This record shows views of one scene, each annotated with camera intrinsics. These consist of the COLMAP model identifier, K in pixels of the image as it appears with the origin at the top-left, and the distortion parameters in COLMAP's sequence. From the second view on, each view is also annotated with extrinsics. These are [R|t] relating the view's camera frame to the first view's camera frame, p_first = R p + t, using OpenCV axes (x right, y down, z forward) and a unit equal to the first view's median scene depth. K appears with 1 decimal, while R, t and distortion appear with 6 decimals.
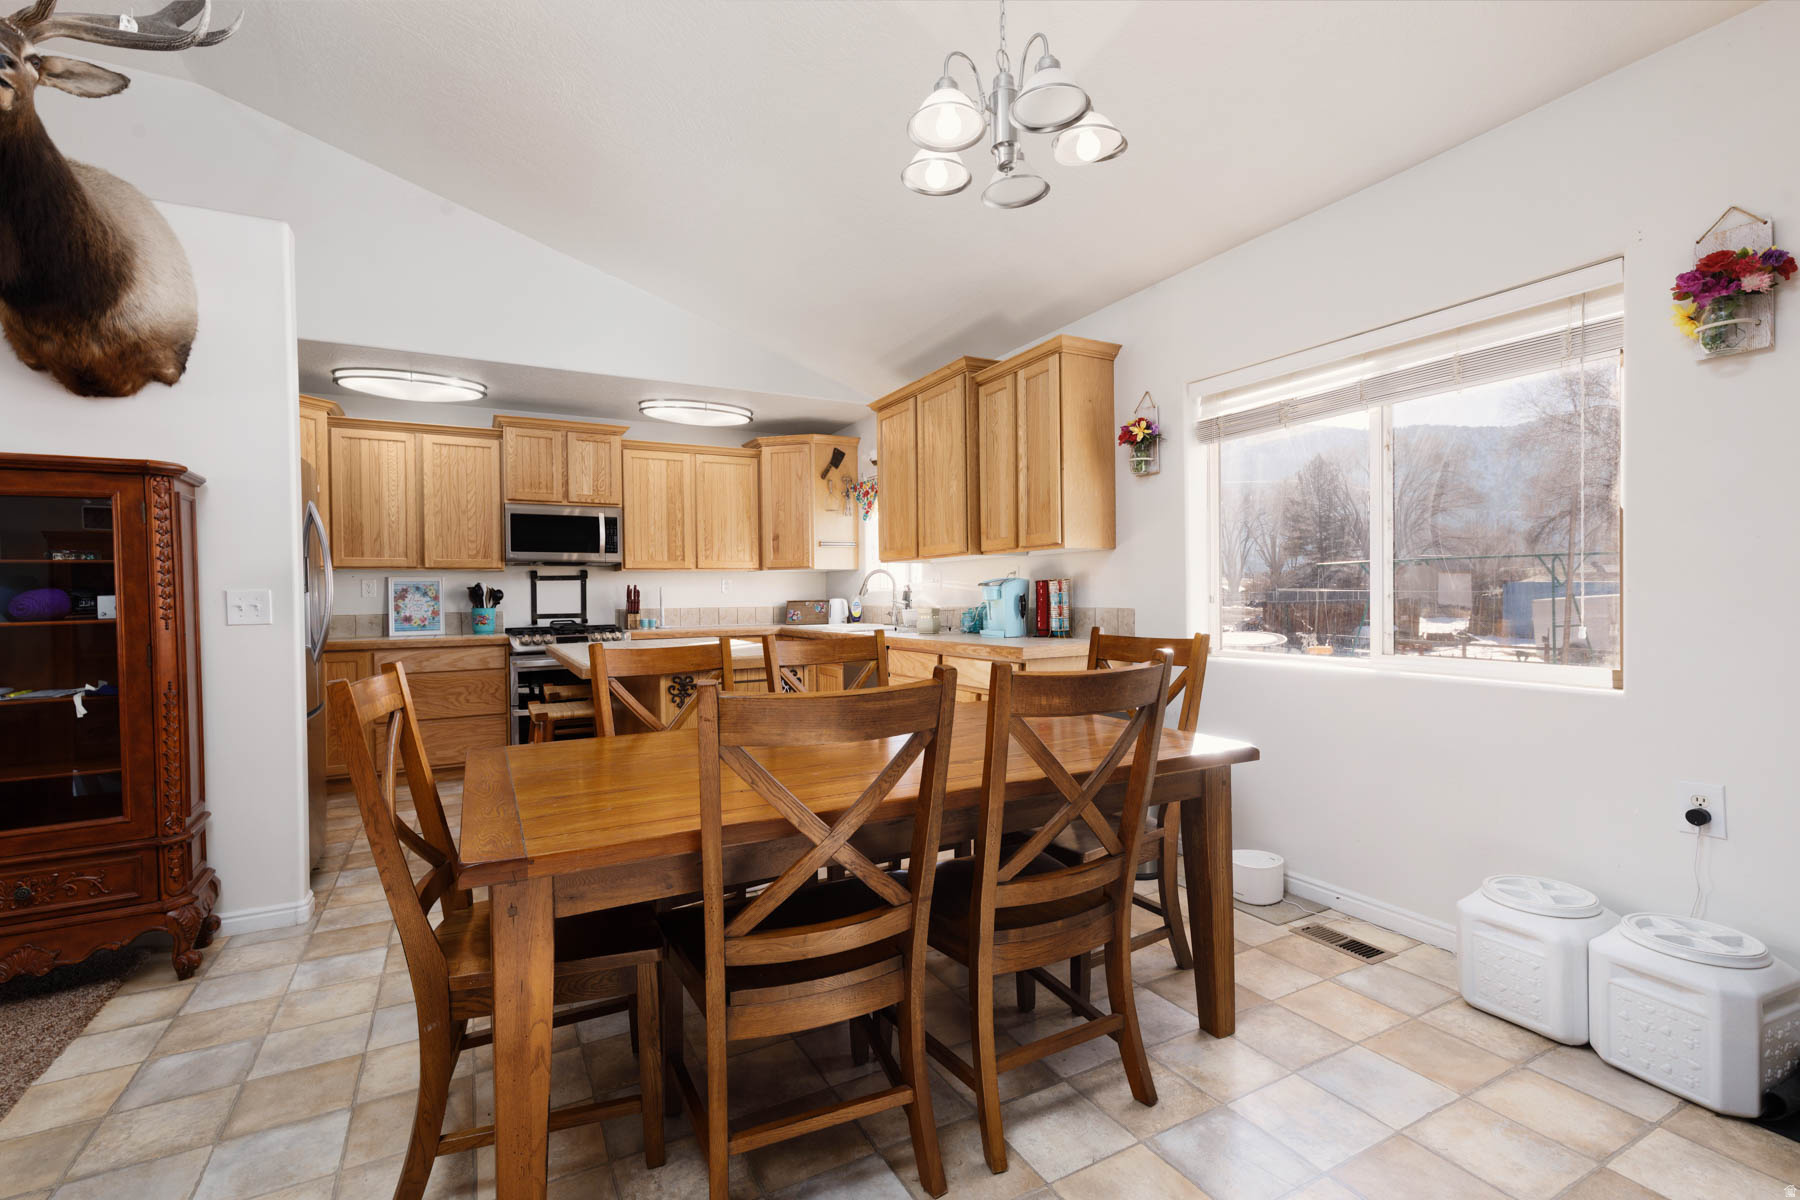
lens RADIAL K [[806.5, 0, 899.7], [0, 806.5, 607.7], [0, 0, 1]] dist [0.010200, -0.002029]
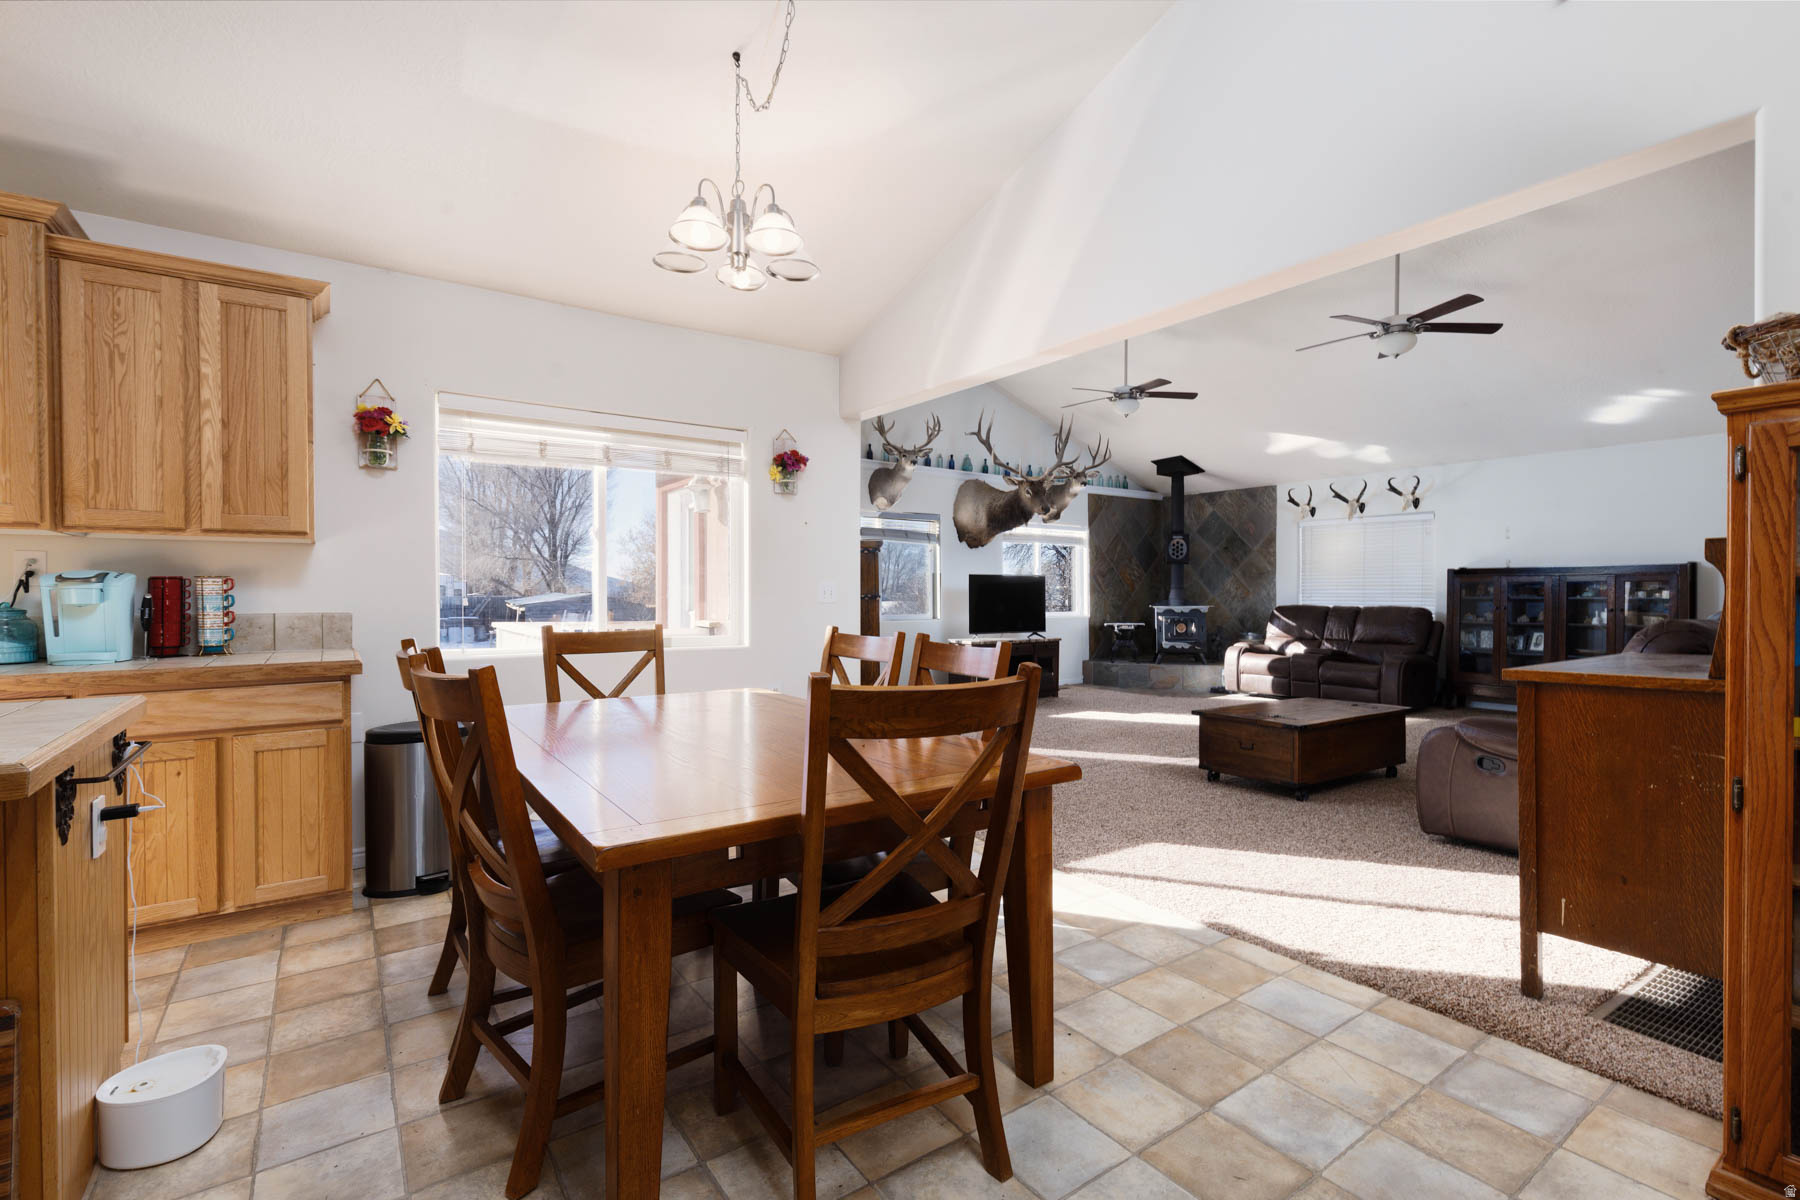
lens RADIAL K [[806.5, 0, 910.0], [0, 806.5, 592.8], [0, 0, 1]] dist [0.010200, -0.002029]
pose [[-0.135727, 0.019611, 0.990552, -0.374474], [0.023053, 0.999596, -0.016631, 0.001165], [-0.990478, 0.020578, -0.136124, 0.345286]]
